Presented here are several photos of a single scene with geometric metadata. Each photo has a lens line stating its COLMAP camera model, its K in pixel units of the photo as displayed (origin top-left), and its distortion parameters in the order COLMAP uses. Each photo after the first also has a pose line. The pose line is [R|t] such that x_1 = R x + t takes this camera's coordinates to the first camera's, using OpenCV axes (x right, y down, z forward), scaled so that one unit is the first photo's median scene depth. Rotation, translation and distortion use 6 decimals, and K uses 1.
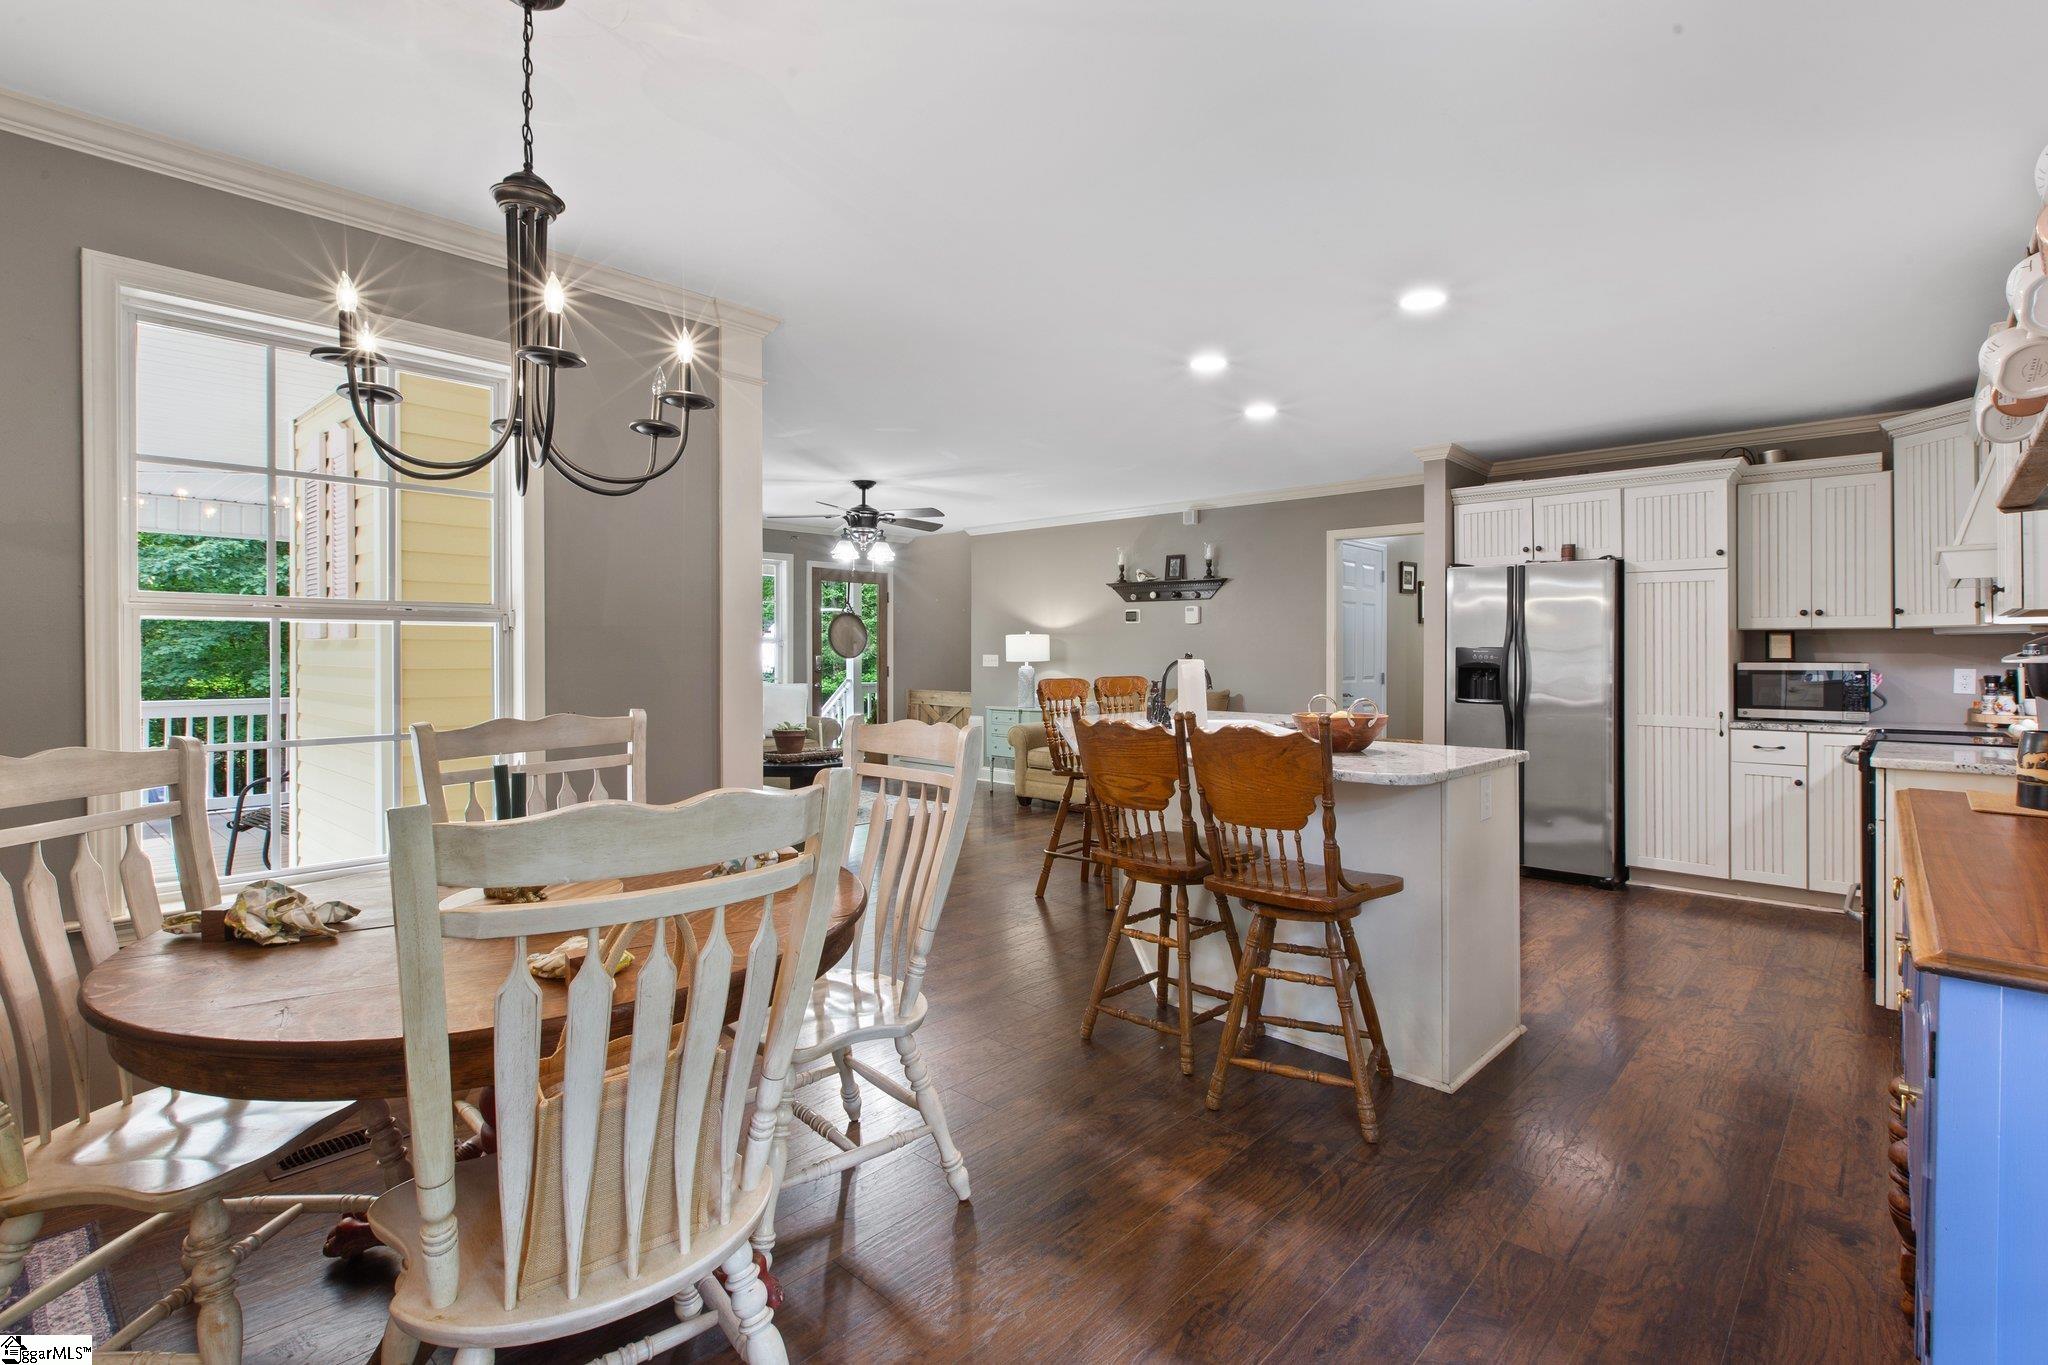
lens RADIAL K [[962.3, 0, 1055.0], [0, 962.3, 635.7], [0, 0, 1]] dist [0.029029, -0.009486]
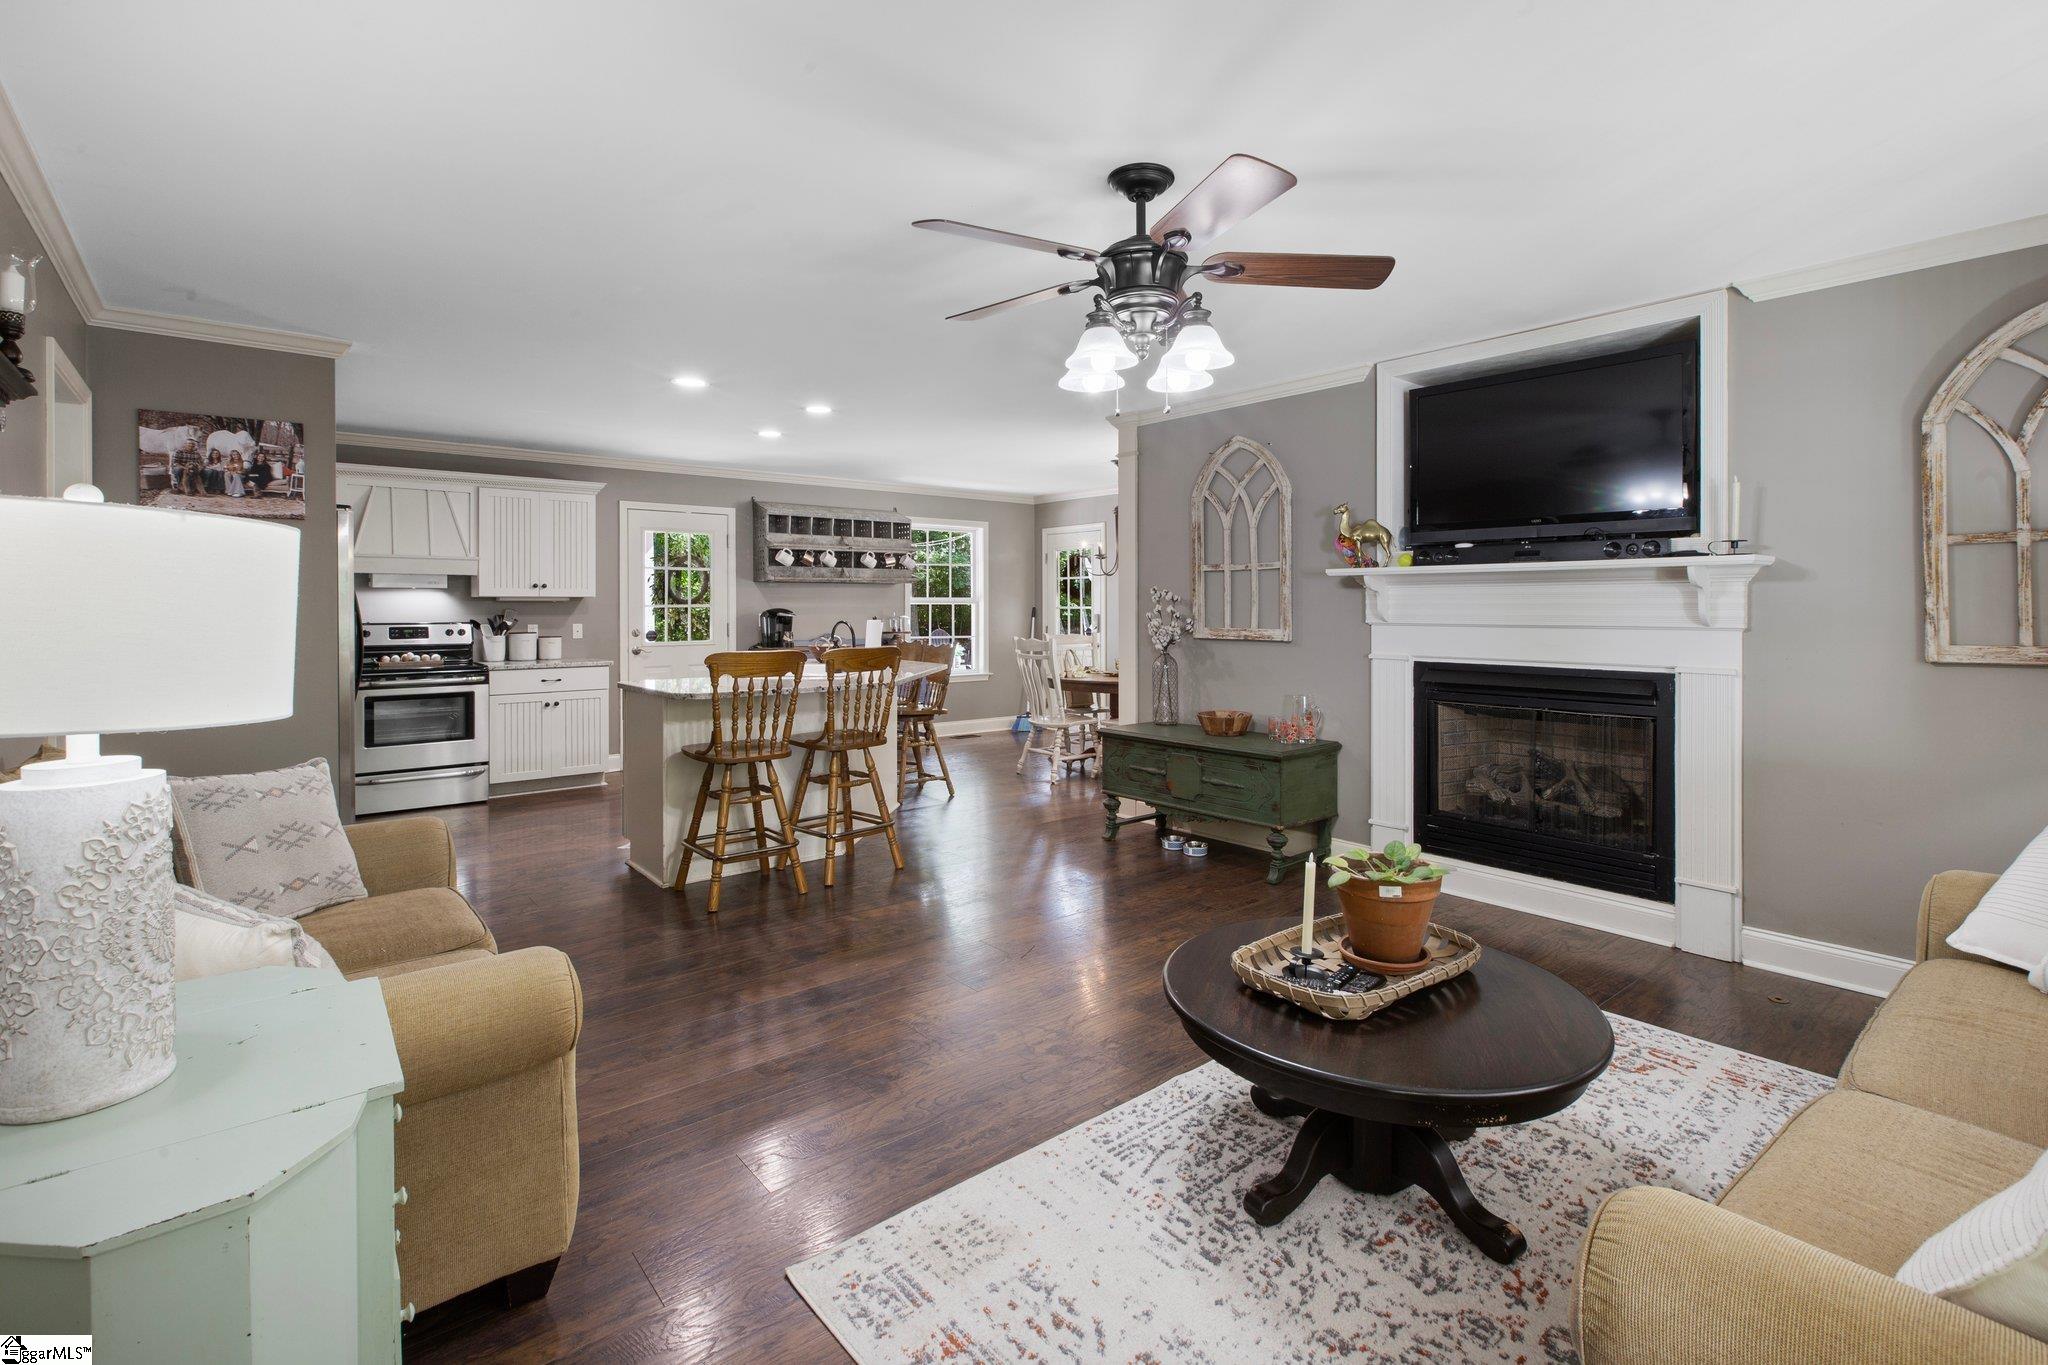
lens RADIAL K [[928.5, 0, 1033.0], [0, 928.5, 611.7], [0, 0, 1]] dist [0.000036, -0.000206]
pose [[-0.988382, 0.001370, 0.151982, -0.267250], [0.000071, 0.999963, -0.008553, 0.018895], [-0.151988, -0.008443, -0.988346, 1.723605]]
